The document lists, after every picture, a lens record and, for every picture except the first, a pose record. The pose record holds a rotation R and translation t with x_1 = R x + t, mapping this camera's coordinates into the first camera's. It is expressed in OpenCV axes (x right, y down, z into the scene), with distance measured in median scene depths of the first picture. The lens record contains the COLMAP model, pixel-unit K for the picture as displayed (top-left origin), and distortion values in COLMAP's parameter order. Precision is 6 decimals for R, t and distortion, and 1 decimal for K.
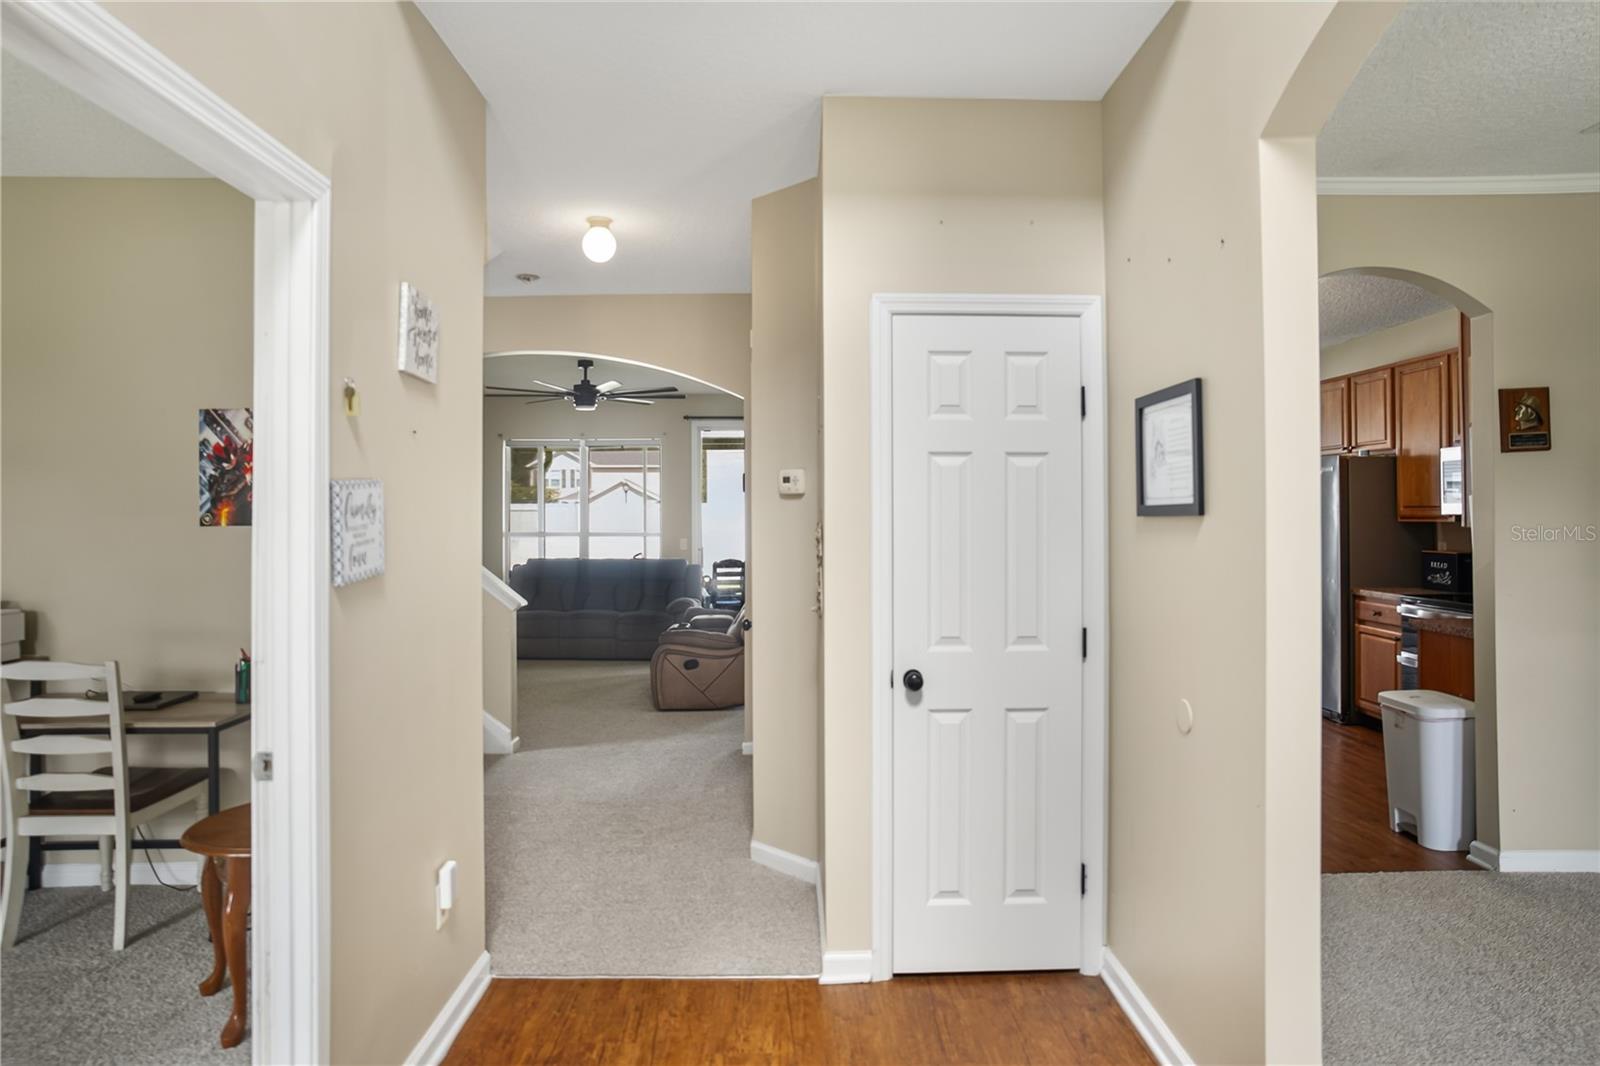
lens RADIAL K [[940.1, 0, 784.7], [0, 940.1, 505.2], [0, 0, 1]] dist [-0.048817, 0.035595]
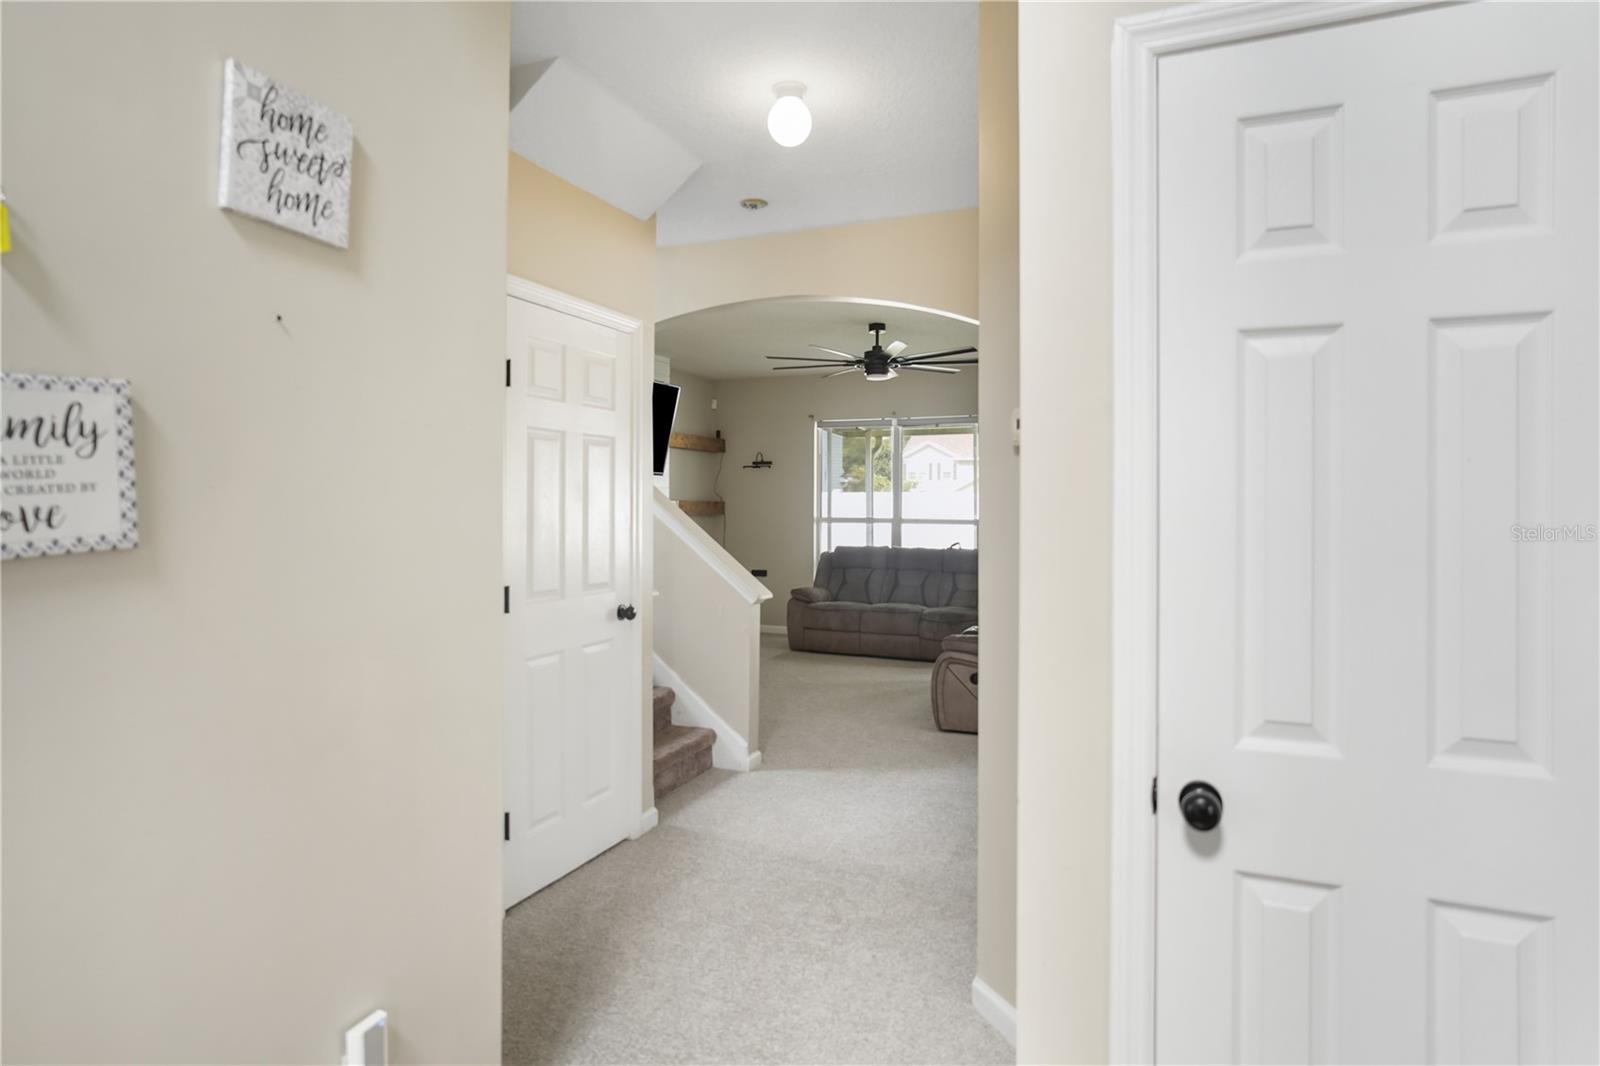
lens RADIAL K [[940.1, 0, 779.3], [0, 940.1, 485.8], [0, 0, 1]] dist [-0.048817, 0.035595]
pose [[0.928169, 0.002640, -0.372150, 0.126948], [-0.006639, 0.999933, -0.009465, 0.033259], [0.372100, 0.011255, 0.928124, 0.537457]]
